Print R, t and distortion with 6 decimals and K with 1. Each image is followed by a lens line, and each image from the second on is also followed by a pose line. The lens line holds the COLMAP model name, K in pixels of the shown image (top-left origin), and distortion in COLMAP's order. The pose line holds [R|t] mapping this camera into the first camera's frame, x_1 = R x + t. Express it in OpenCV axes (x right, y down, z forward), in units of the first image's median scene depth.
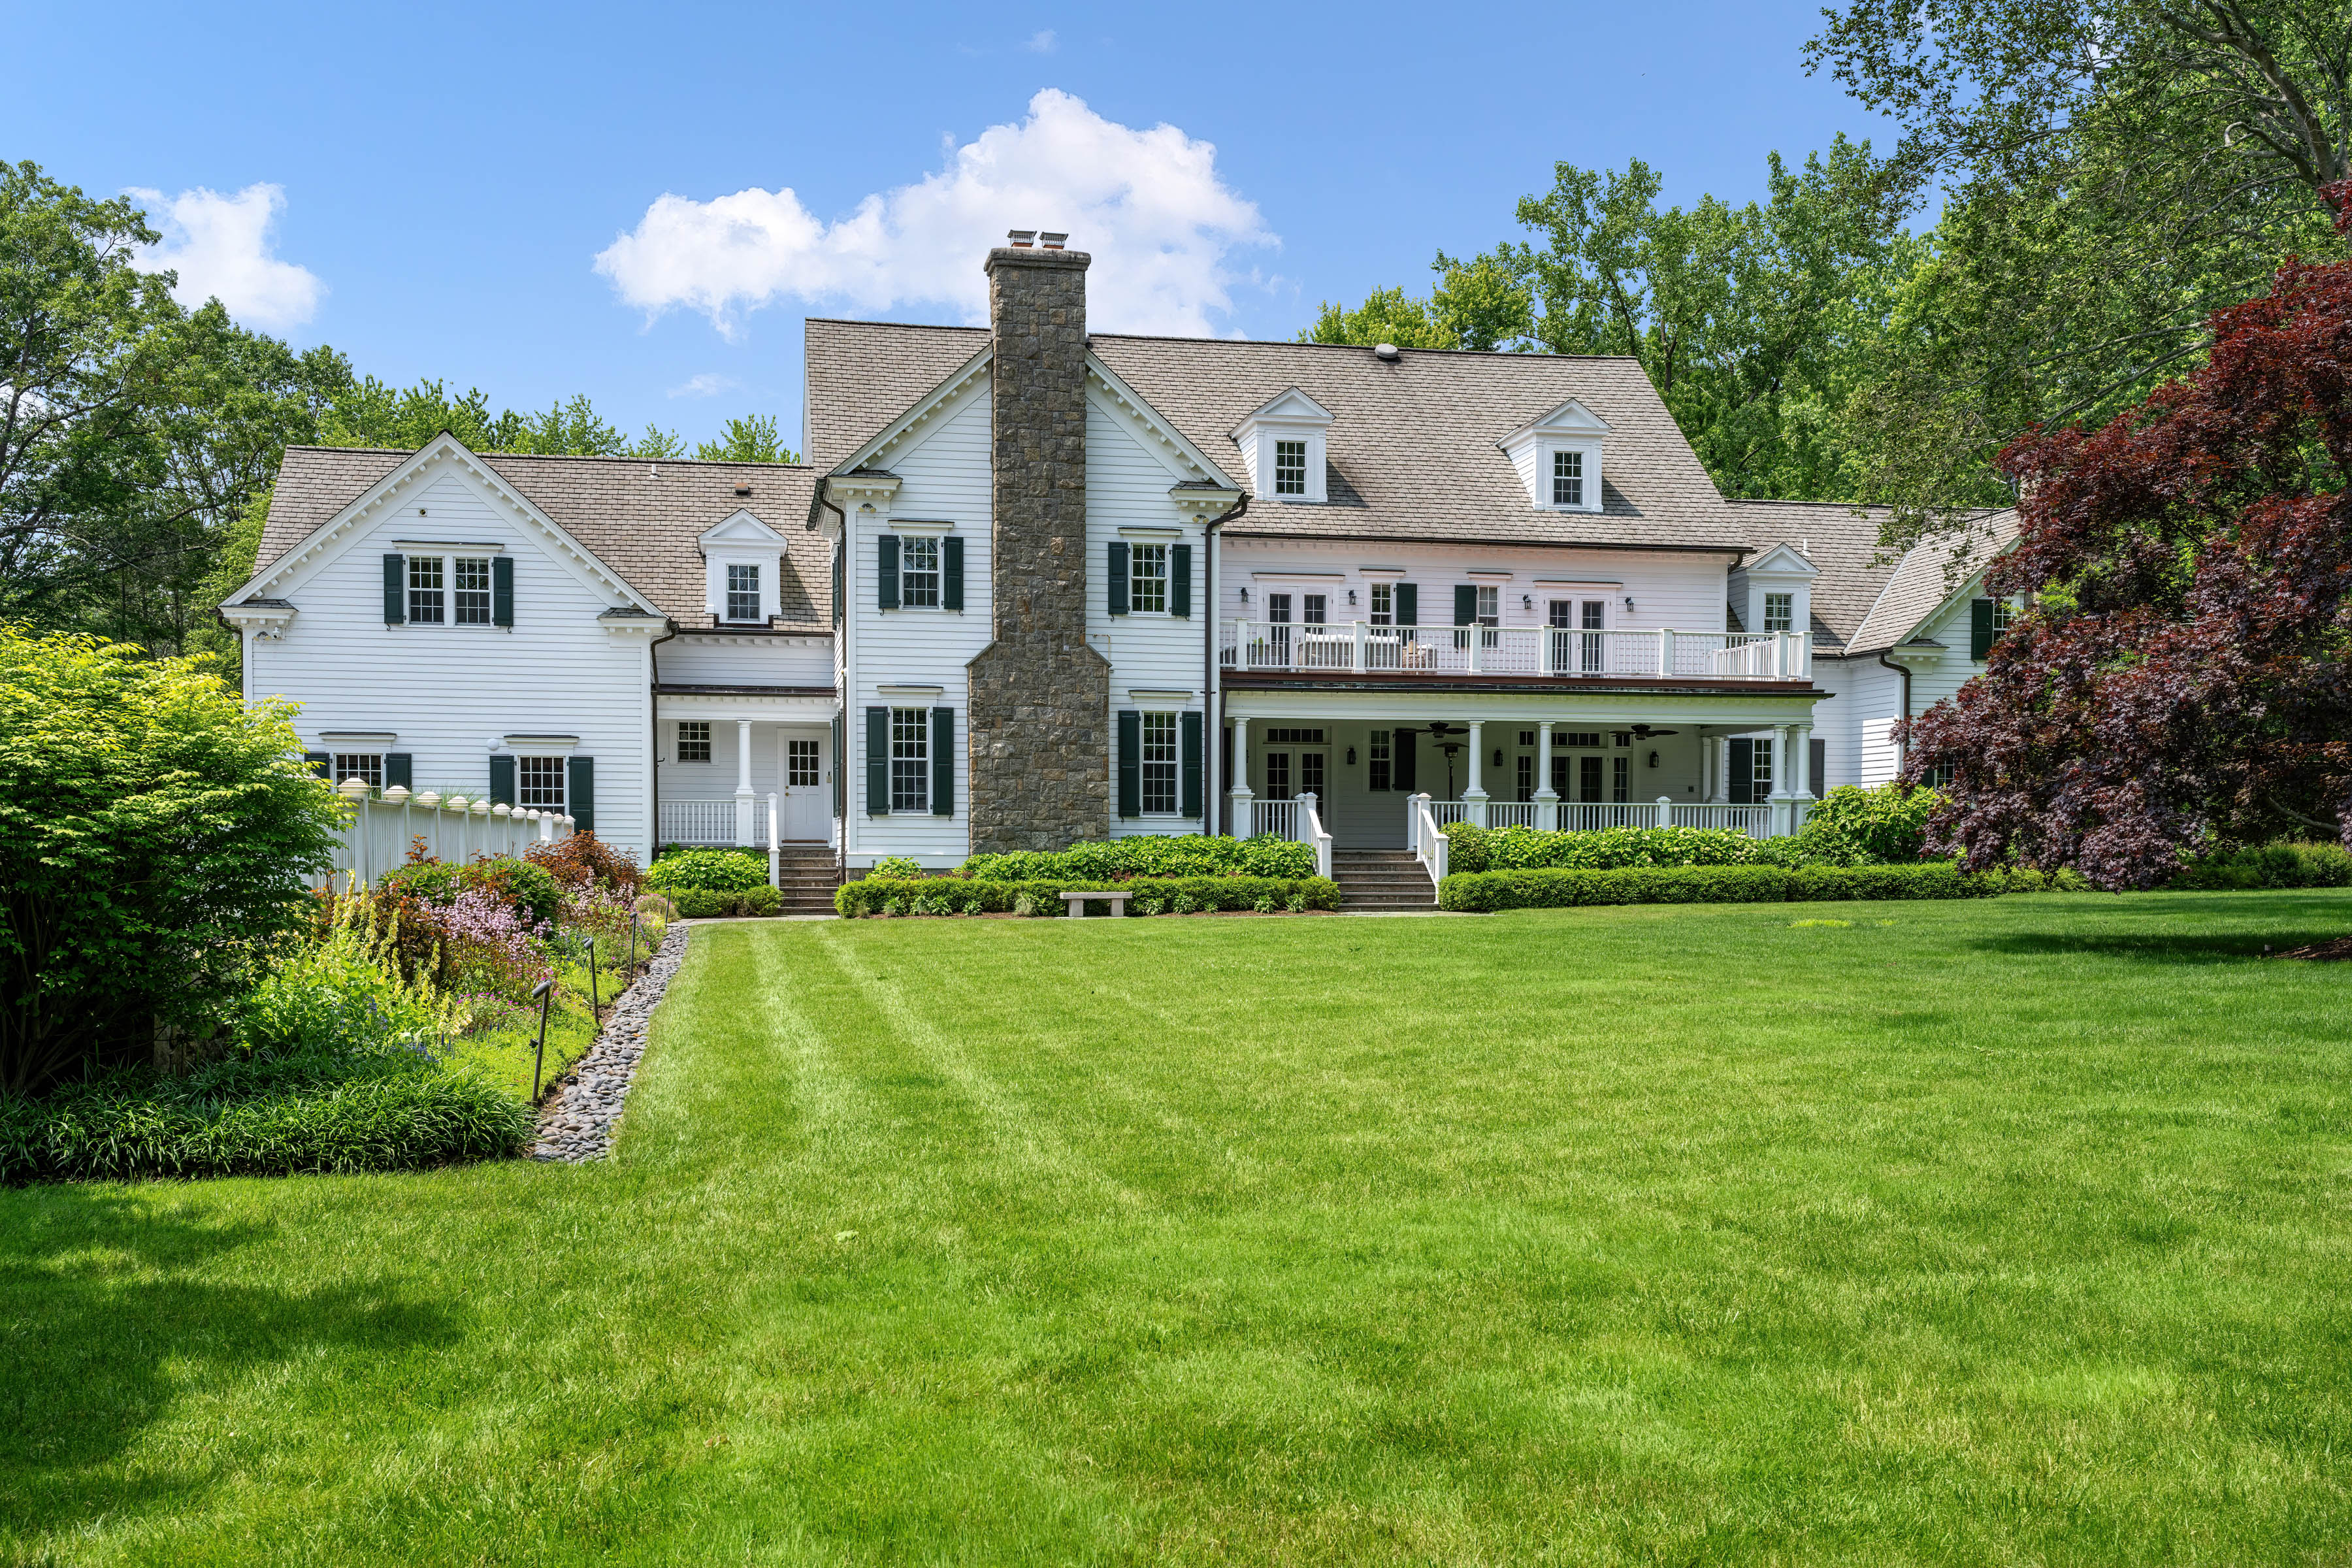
lens RADIAL K [[2253.9, 0, 1175.9], [0, 2253.9, 910.1], [0, 0, 1]] dist [0.008123, -0.000054]
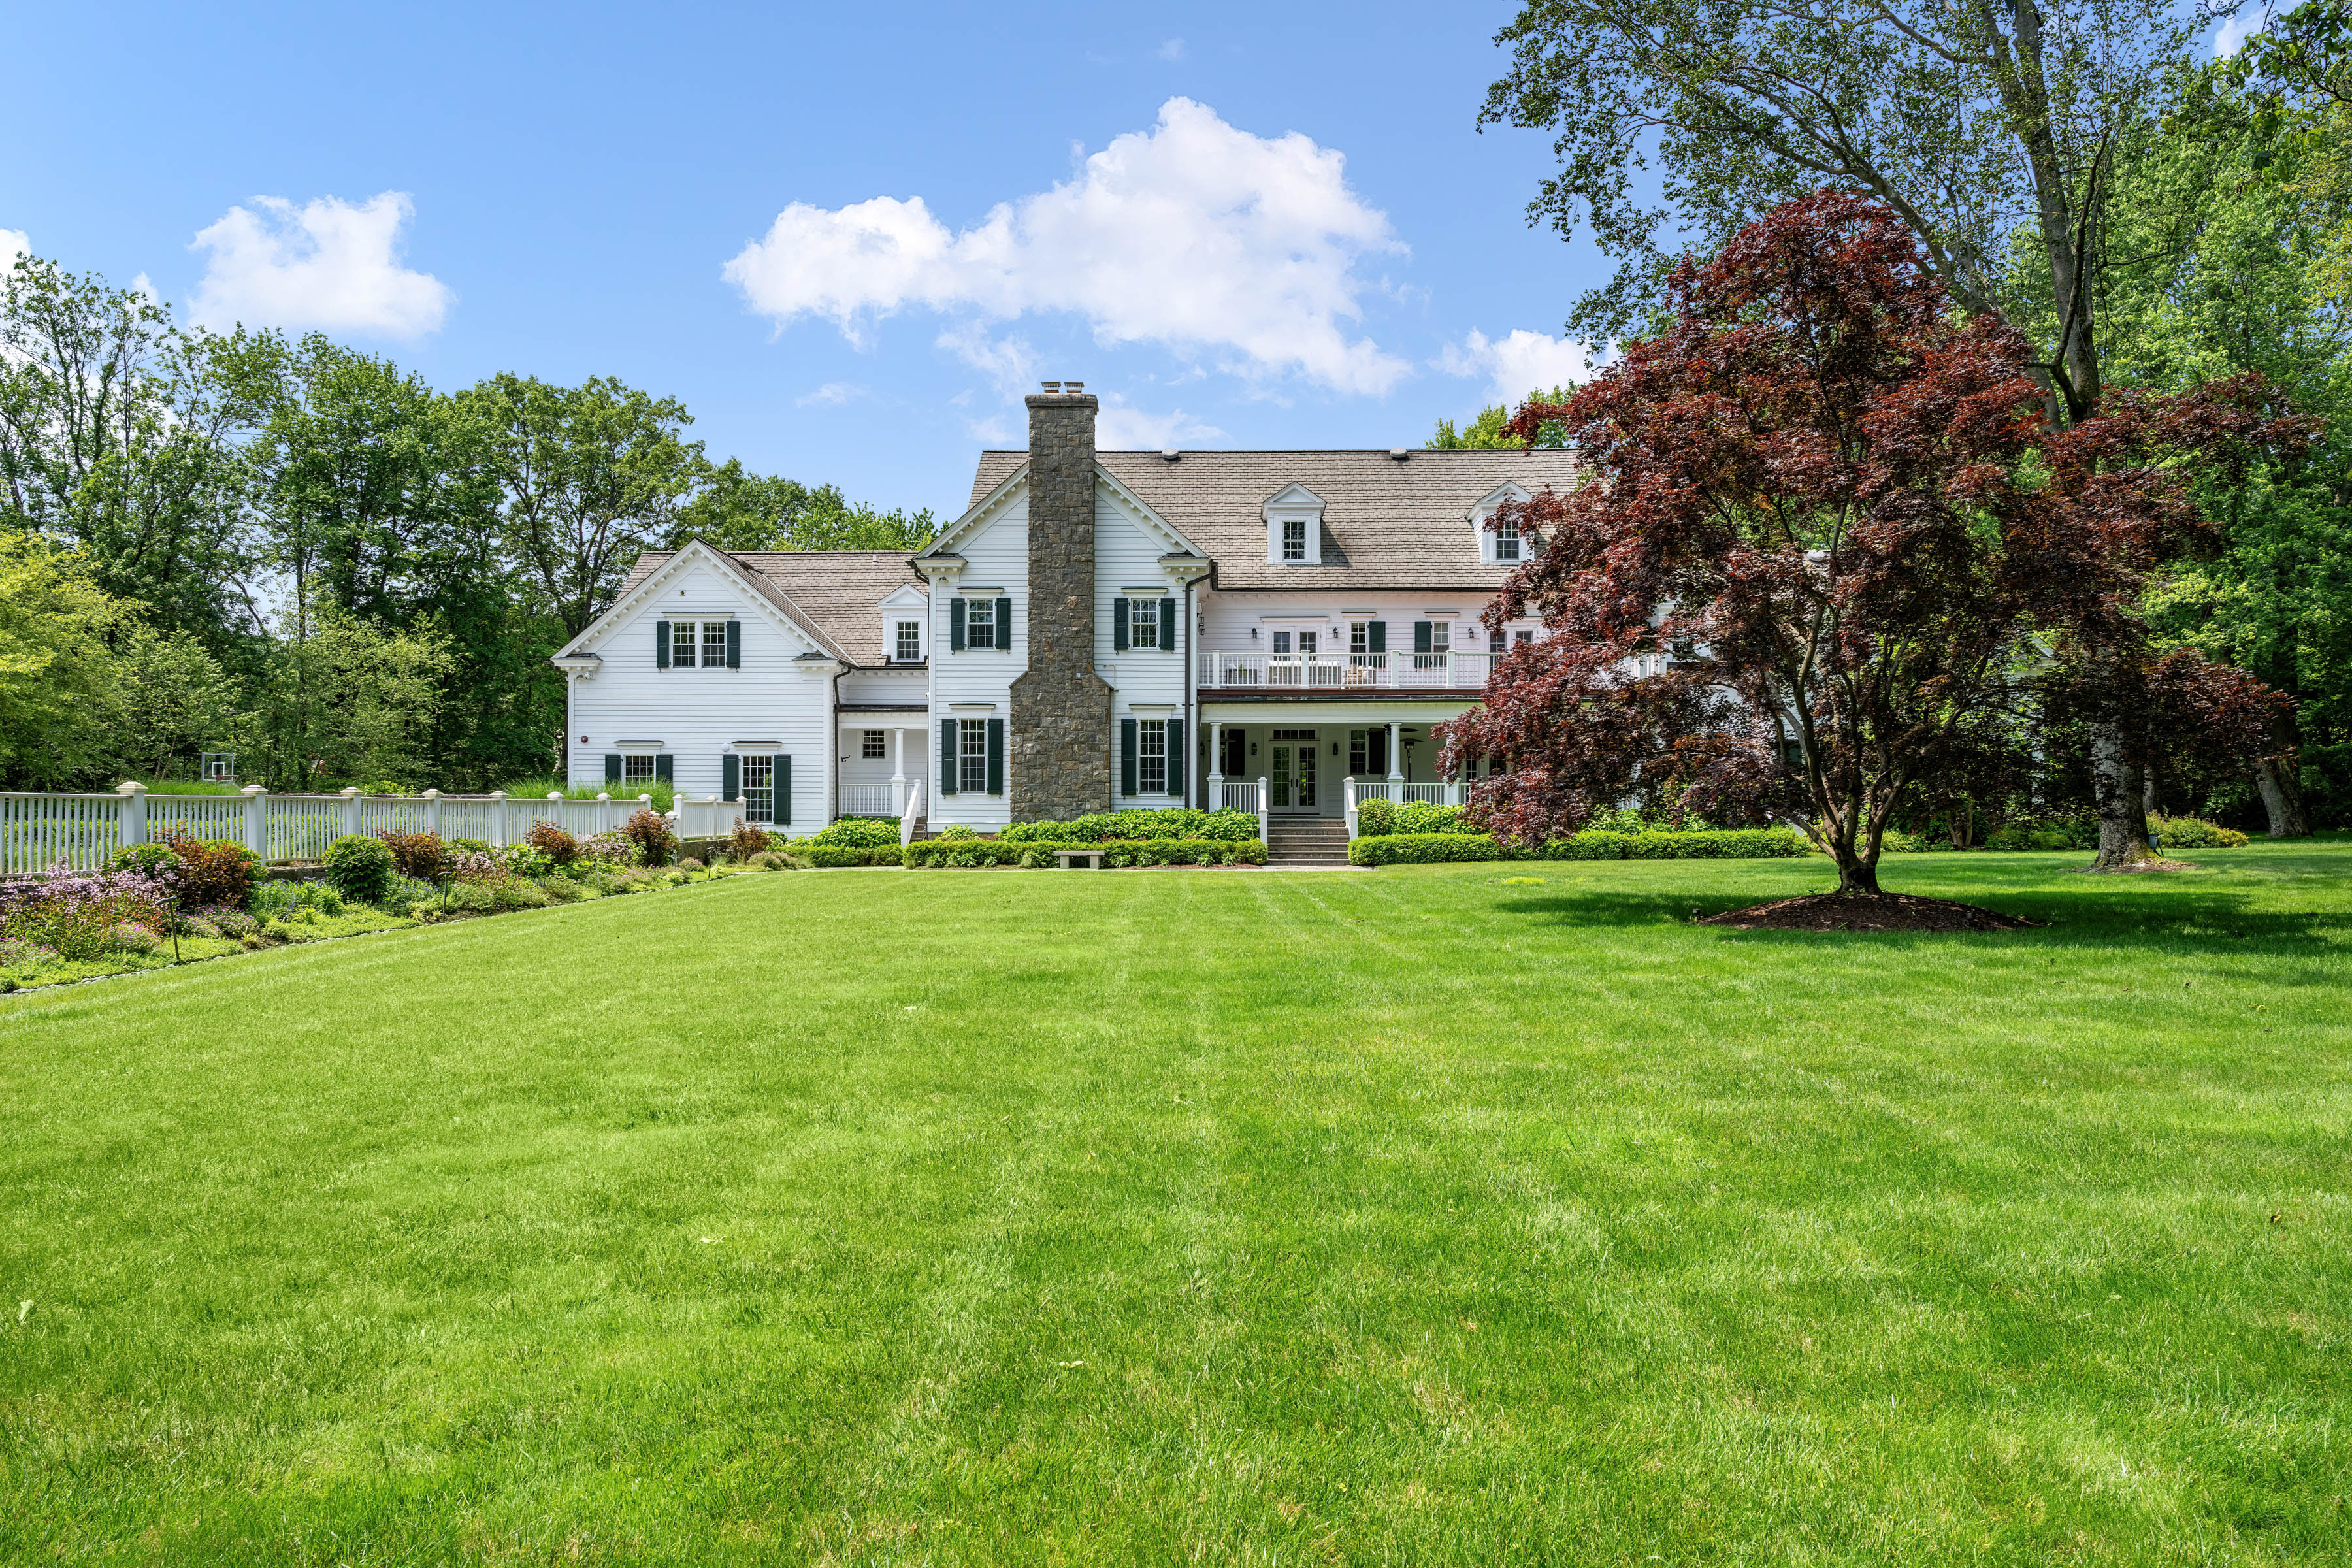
lens RADIAL K [[1573.8, 0, 1176.0], [0, 1573.8, 784.0], [0, 0, 1]] dist [0.000180, 0.002753]
pose [[0.976381, -0.005038, -0.215995, 0.215414], [-0.004555, 0.999026, -0.043891, -0.006155], [0.216006, 0.043839, 0.975407, 0.063946]]
